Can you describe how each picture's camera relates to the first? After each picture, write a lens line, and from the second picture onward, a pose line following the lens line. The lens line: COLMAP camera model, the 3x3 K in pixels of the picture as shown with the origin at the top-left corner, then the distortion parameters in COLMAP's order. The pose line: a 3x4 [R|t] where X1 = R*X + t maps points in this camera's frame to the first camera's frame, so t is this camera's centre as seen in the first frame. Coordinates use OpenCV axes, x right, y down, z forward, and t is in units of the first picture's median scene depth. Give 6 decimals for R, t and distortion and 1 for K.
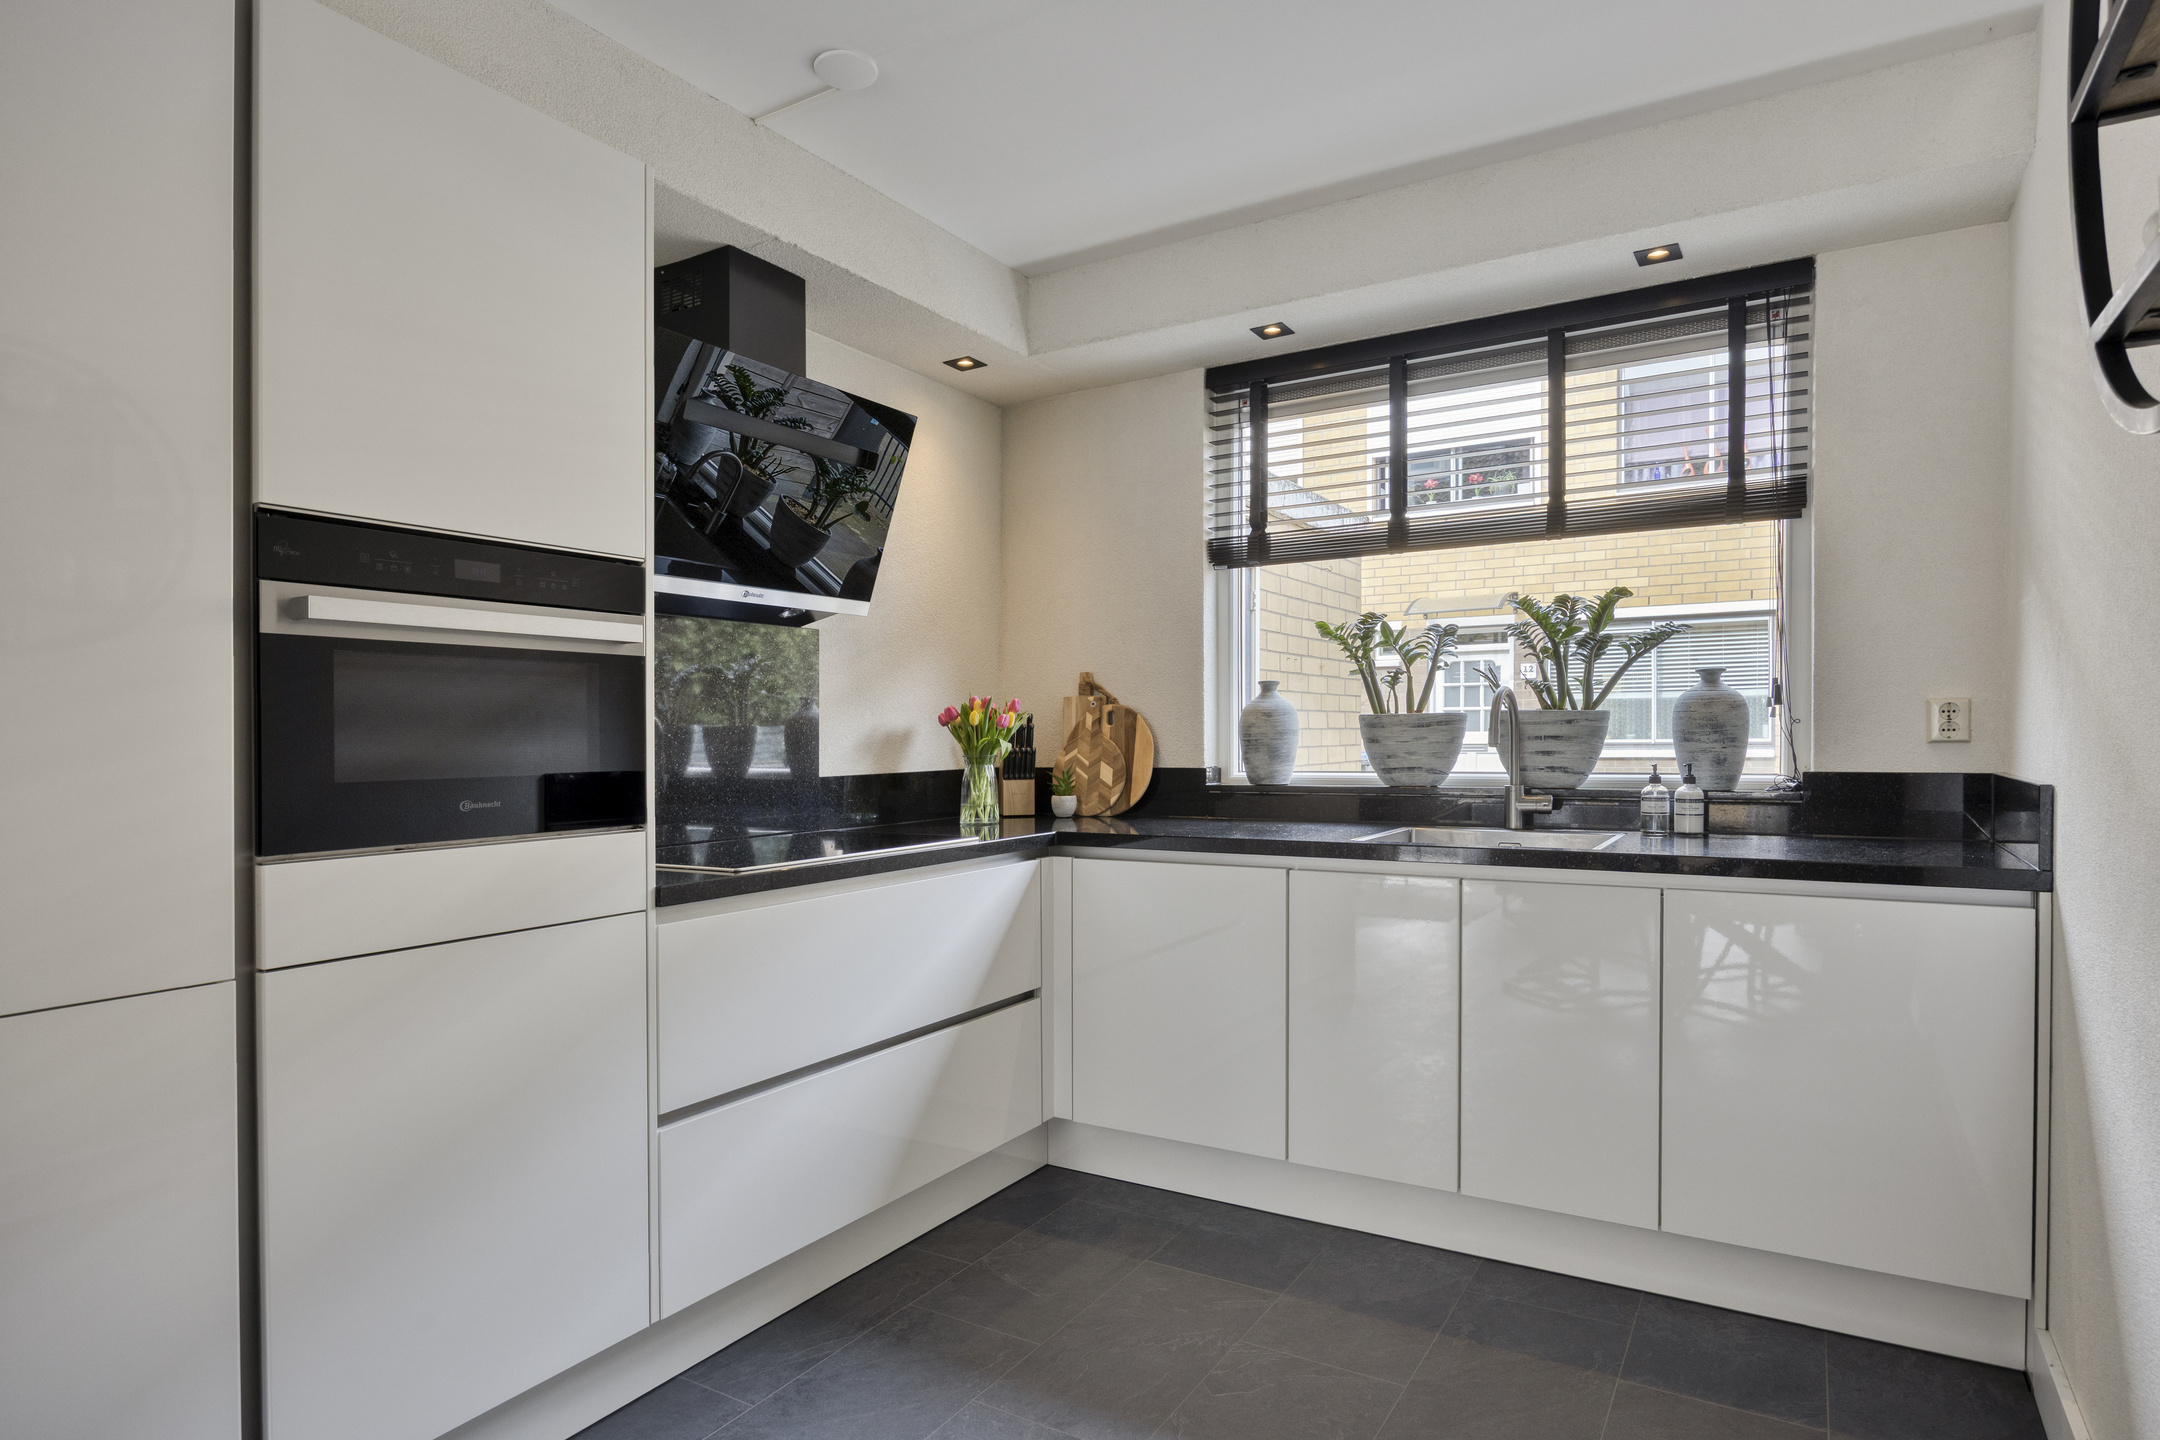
lens RADIAL K [[1179.9, 0, 1081.7], [0, 1179.9, 731.8], [0, 0, 1]] dist [0.000489, -0.002315]
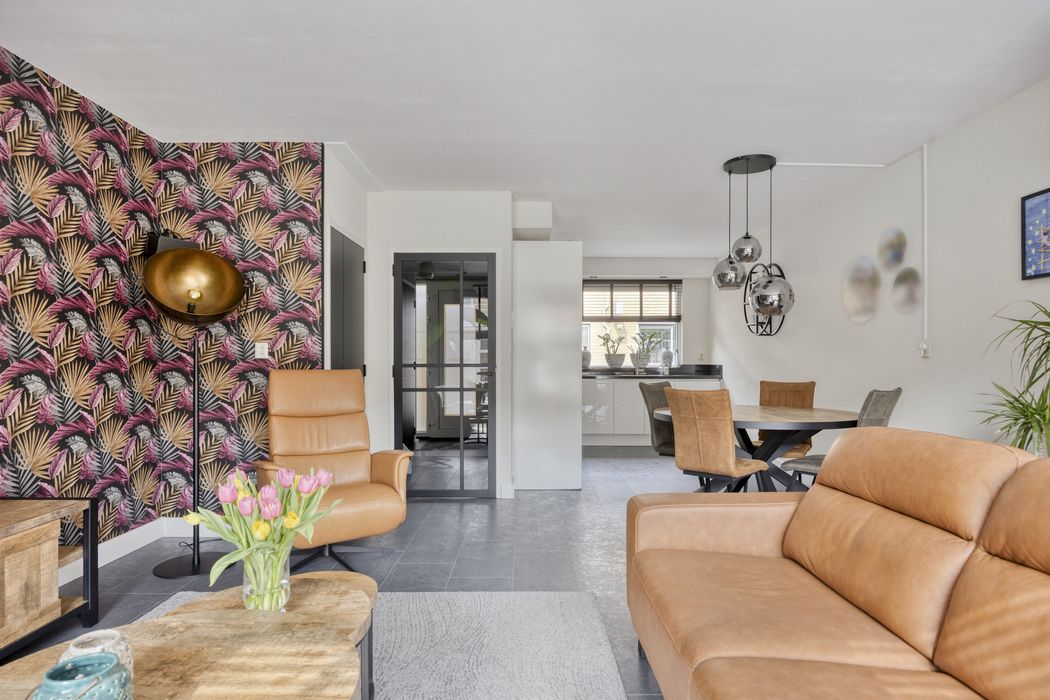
lens RADIAL K [[573.6, 0, 526.1], [0, 573.6, 356.2], [0, 0, 1]] dist [0.000489, -0.002315]
pose [[0.844243, 0.011134, 0.535845, -1.447142], [-0.008569, 0.999937, -0.007277, 0.016775], [-0.535893, 0.001552, 0.844285, -0.936094]]
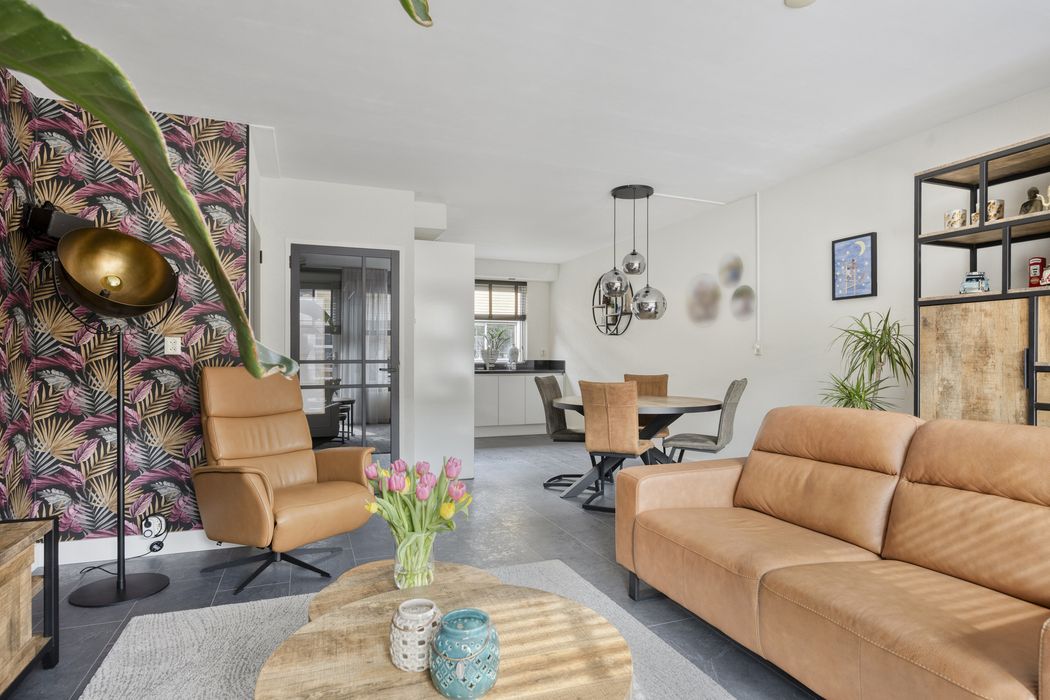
lens RADIAL K [[573.6, 0, 526.6], [0, 573.6, 349.9], [0, 0, 1]] dist [0.000489, -0.002315]
pose [[0.600746, 0.016333, 0.799273, -1.714754], [-0.009648, 0.999867, -0.013181, 0.016466], [-0.799381, 0.000207, 0.600824, -0.815324]]
